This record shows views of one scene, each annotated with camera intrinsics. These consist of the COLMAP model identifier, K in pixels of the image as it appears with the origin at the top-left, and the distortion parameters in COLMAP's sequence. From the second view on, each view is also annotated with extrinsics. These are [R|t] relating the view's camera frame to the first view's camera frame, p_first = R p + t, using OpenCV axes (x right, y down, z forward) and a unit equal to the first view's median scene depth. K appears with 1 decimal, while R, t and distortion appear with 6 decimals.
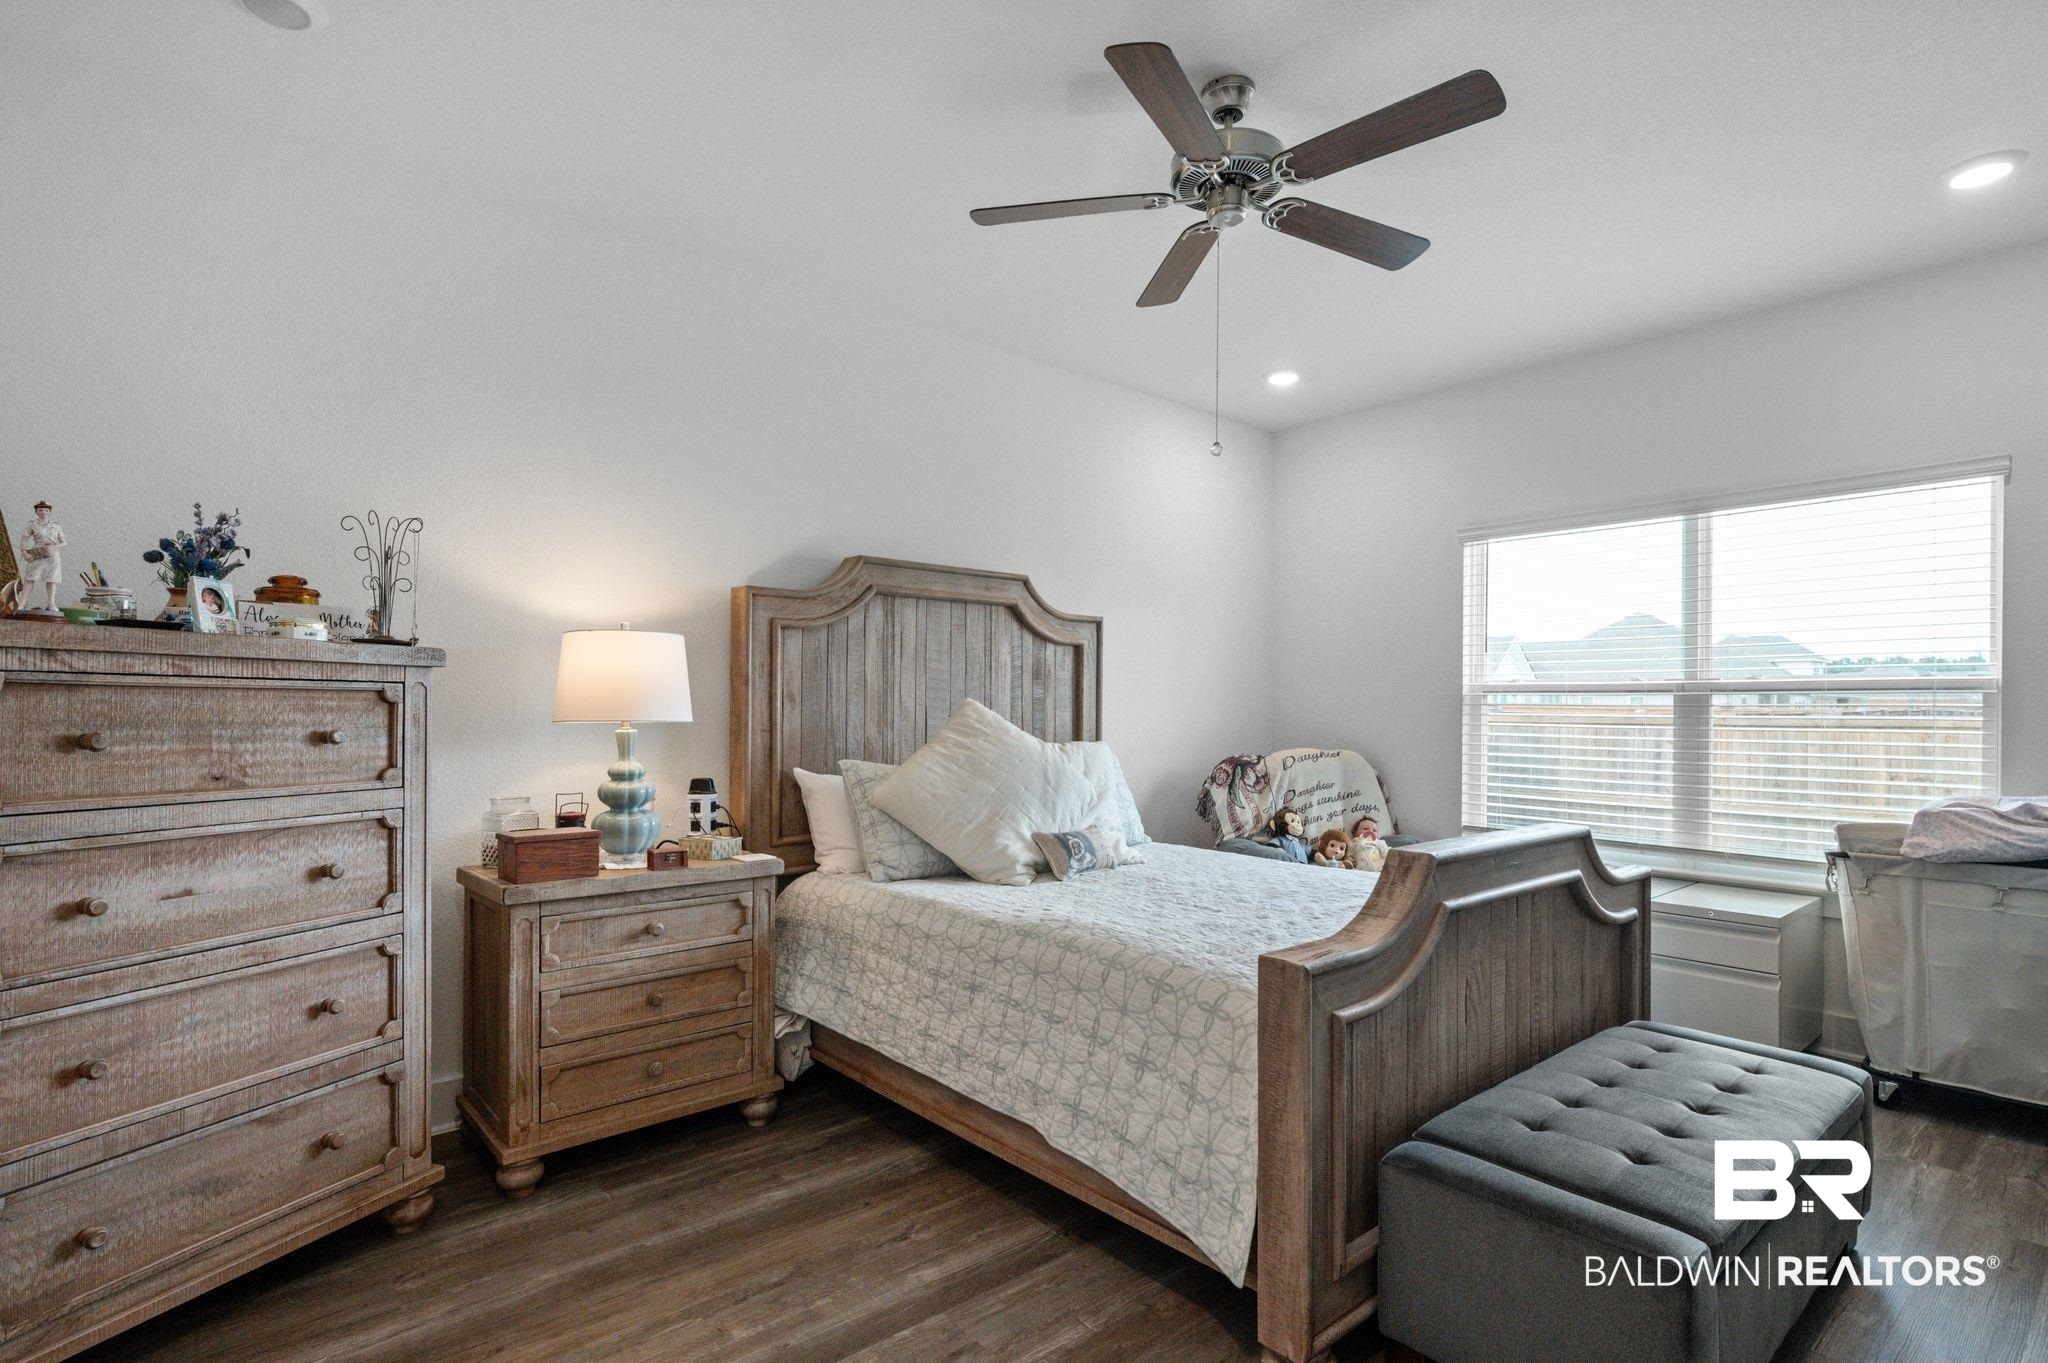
lens RADIAL K [[998.3, 0, 1023.3], [0, 998.3, 705.3], [0, 0, 1]] dist [0.001782, 0.000280]
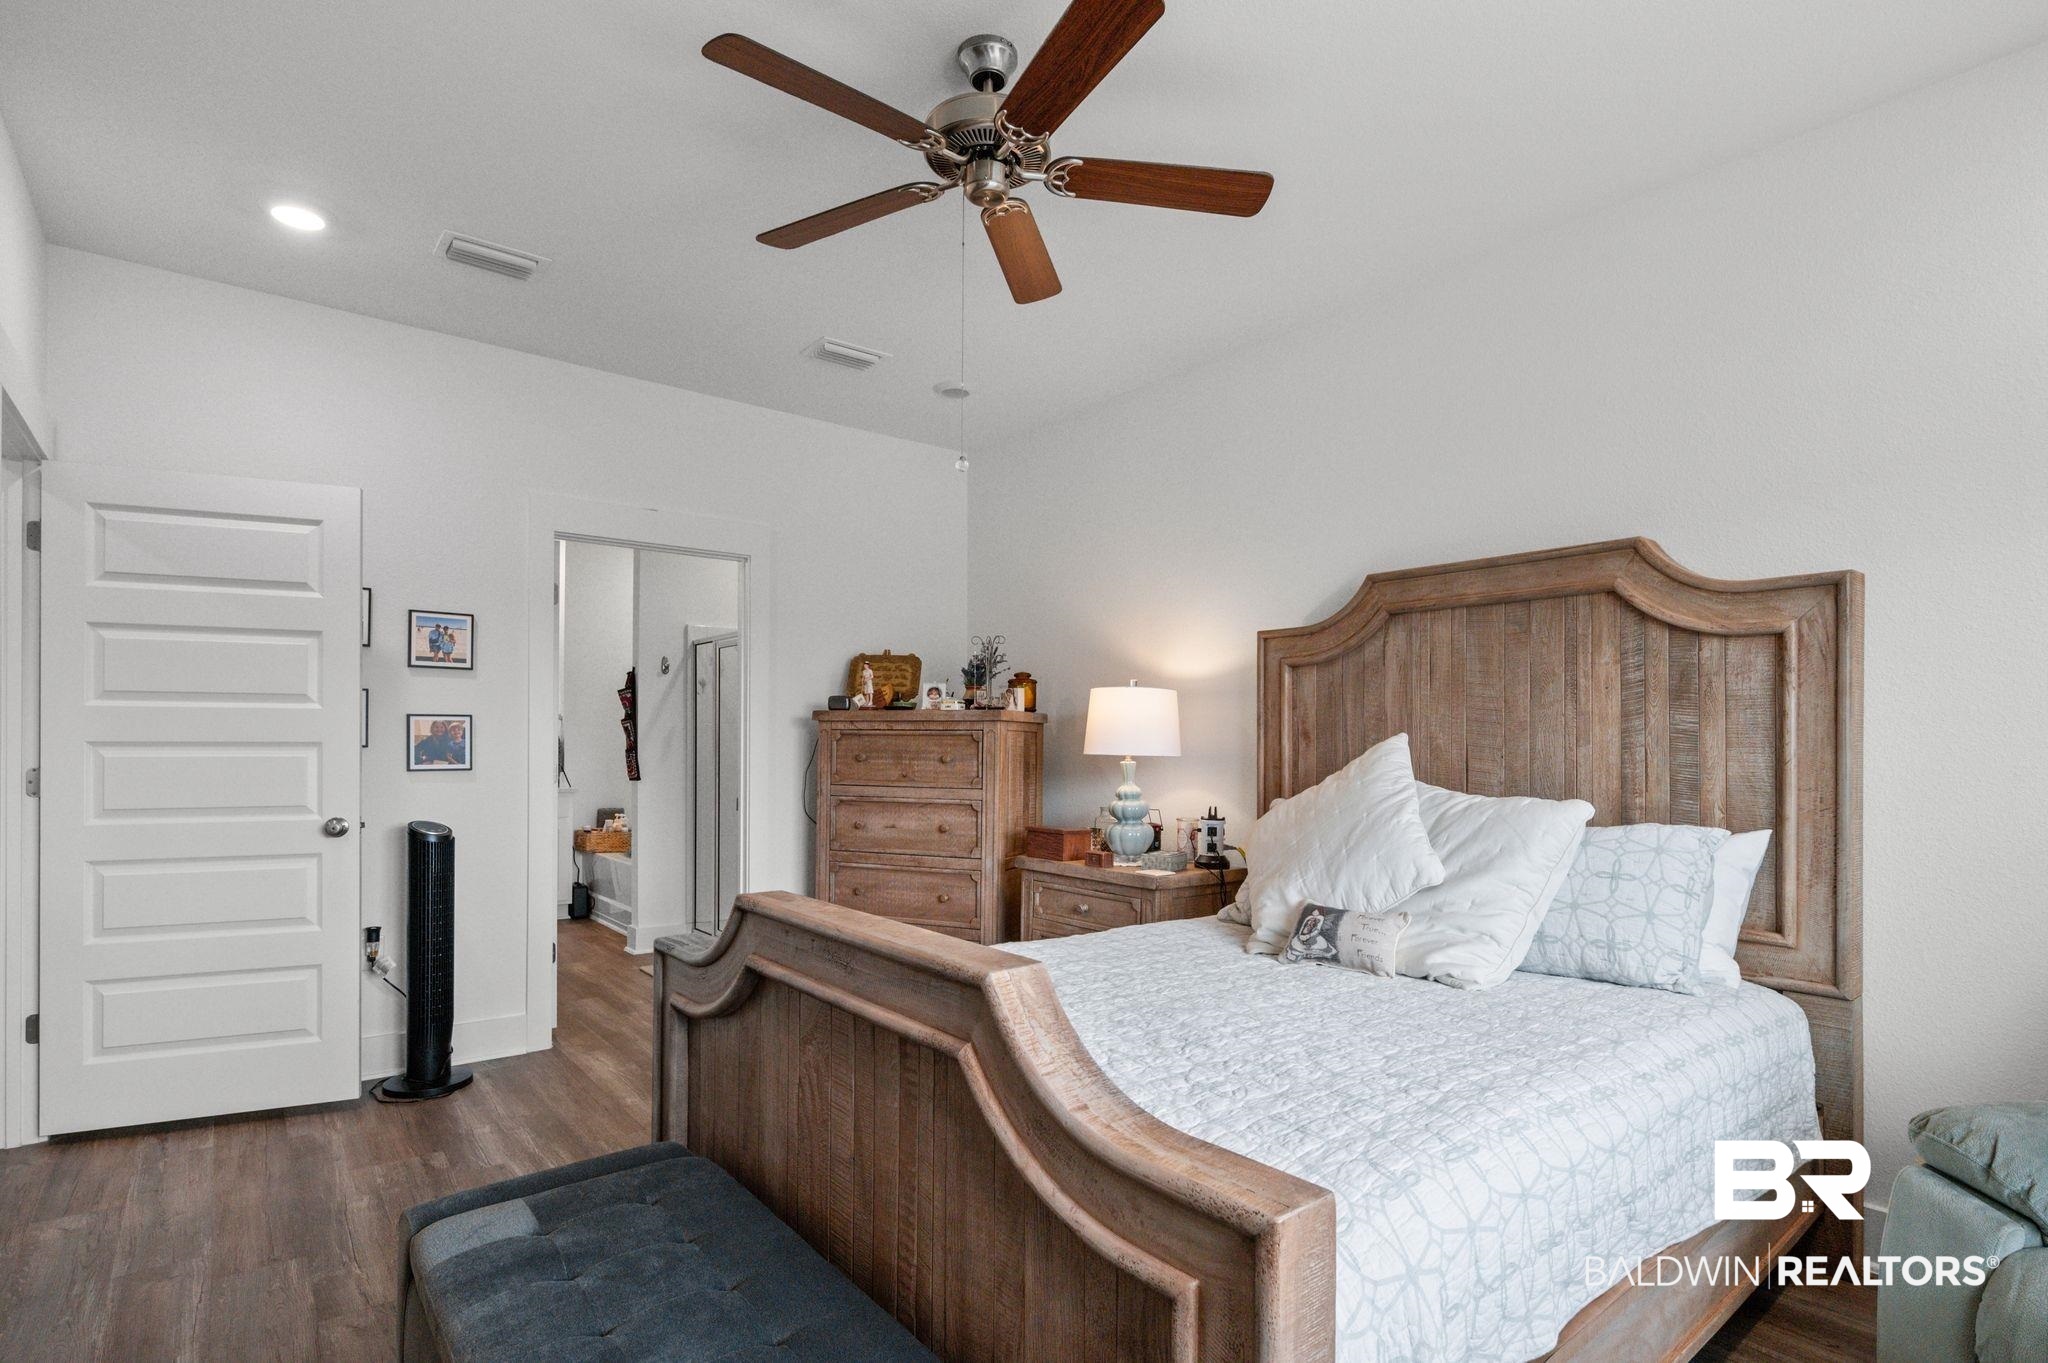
lens RADIAL K [[995.8, 0, 1023.5], [0, 995.8, 746.9], [0, 0, 1]] dist [-0.000105, 0.000086]
pose [[-0.018791, 0.004046, -0.999815, 1.085471], [0.001295, 0.999991, 0.004022, 0.000217], [0.999823, -0.001219, -0.018796, 1.044930]]
